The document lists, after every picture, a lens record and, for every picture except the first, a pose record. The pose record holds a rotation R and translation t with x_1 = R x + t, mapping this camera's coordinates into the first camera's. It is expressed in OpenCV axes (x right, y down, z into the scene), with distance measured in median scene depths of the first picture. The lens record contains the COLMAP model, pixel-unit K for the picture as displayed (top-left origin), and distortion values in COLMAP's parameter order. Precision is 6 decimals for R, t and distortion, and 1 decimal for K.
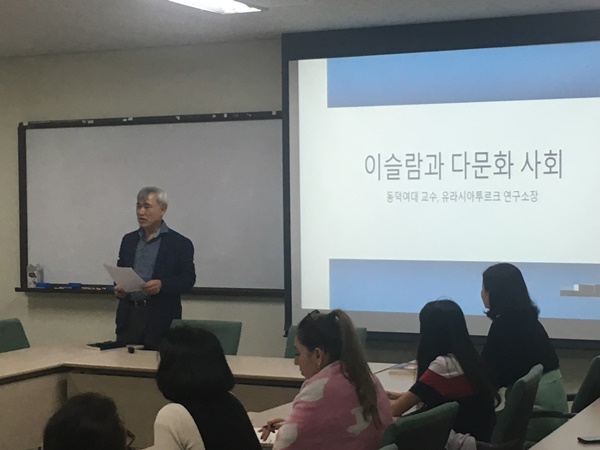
lens RADIAL K [[1236.8, 0, 300.5], [0, 1236.8, 223.2], [0, 0, 1]] dist [0.035894, 0.000000]
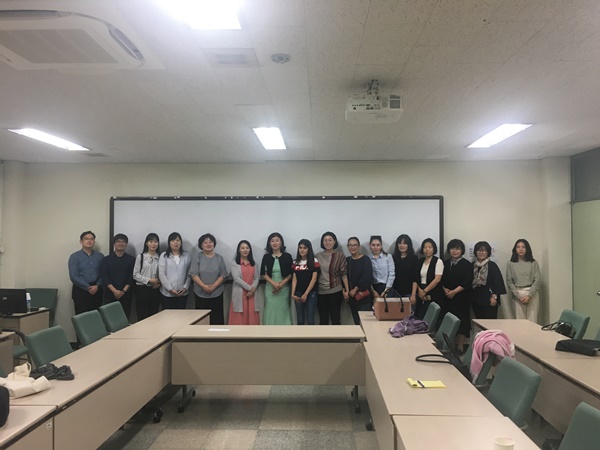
lens RADIAL K [[506.3, 0, 299.6], [0, 506.3, 225.3], [0, 0, 1]] dist [0.077759, -0.040288]
pose [[0.915053, 0.016617, 0.402992, -0.302310], [0.000760, 0.999078, -0.042922, -0.002861], [-0.403334, 0.039582, 0.914196, 0.167942]]
